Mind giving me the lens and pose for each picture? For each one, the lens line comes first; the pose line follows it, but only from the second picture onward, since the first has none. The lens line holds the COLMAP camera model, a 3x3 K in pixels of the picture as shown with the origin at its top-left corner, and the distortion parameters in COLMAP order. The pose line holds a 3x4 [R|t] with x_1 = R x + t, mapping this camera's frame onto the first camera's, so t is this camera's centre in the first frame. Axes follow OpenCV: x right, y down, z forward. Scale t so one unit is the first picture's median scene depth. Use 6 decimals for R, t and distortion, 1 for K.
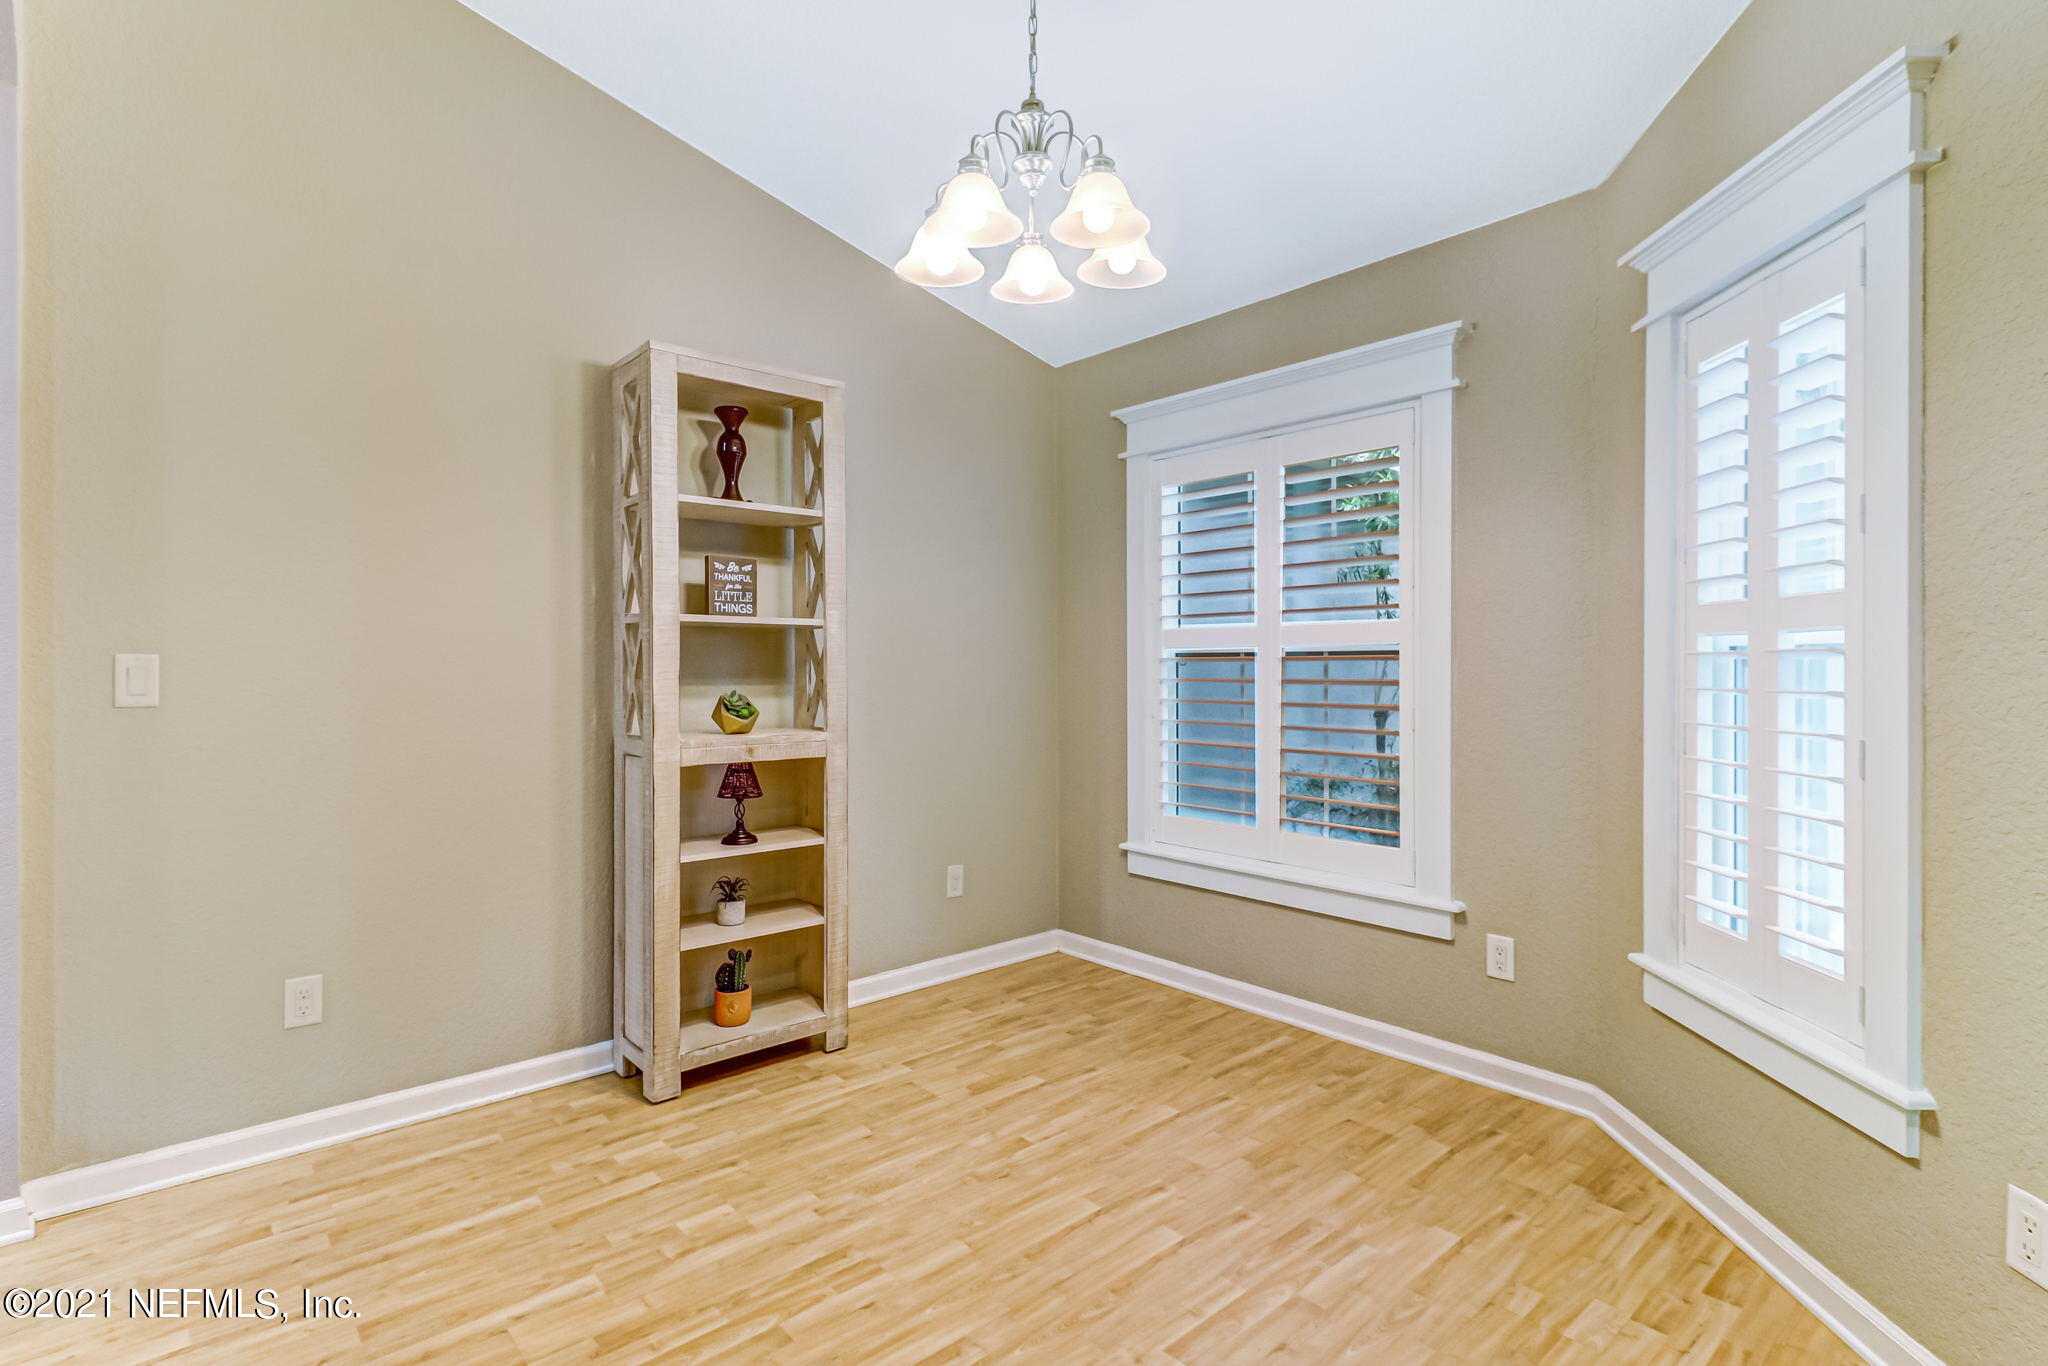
lens RADIAL K [[950.7, 0, 1023.6], [0, 950.7, 660.1], [0, 0, 1]] dist [0.029893, -0.012879]
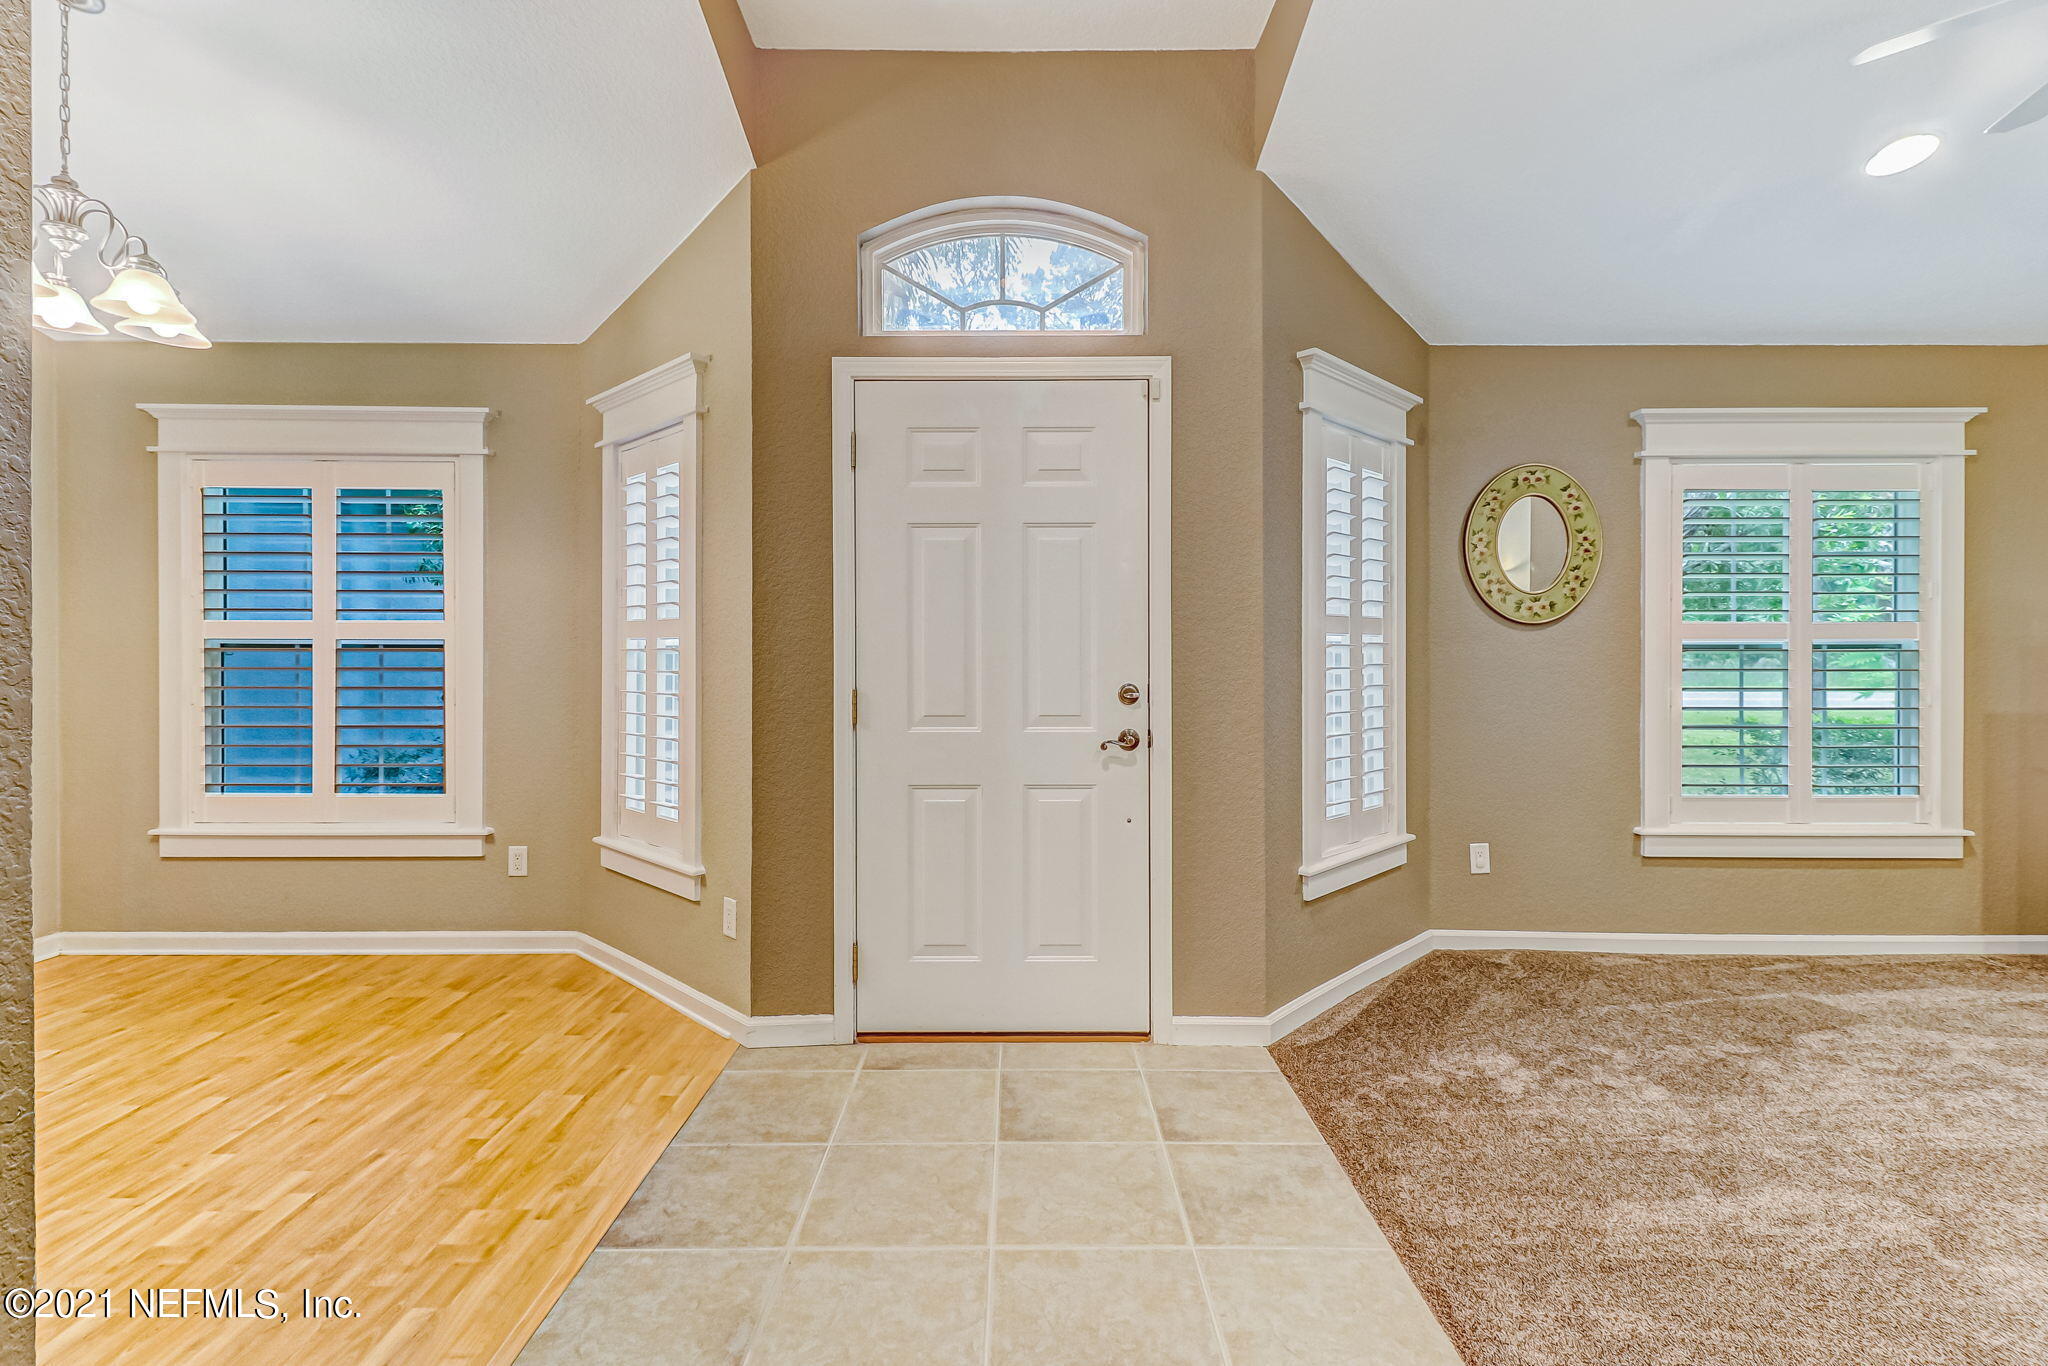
lens RADIAL K [[950.7, 0, 1023.6], [0, 950.7, 660.1], [0, 0, 1]] dist [0.029893, -0.012879]
pose [[0.655477, -0.002008, 0.755212, -0.085627], [-0.008323, 0.999917, 0.009882, -0.008958], [-0.755169, -0.012763, 0.655406, -0.495734]]
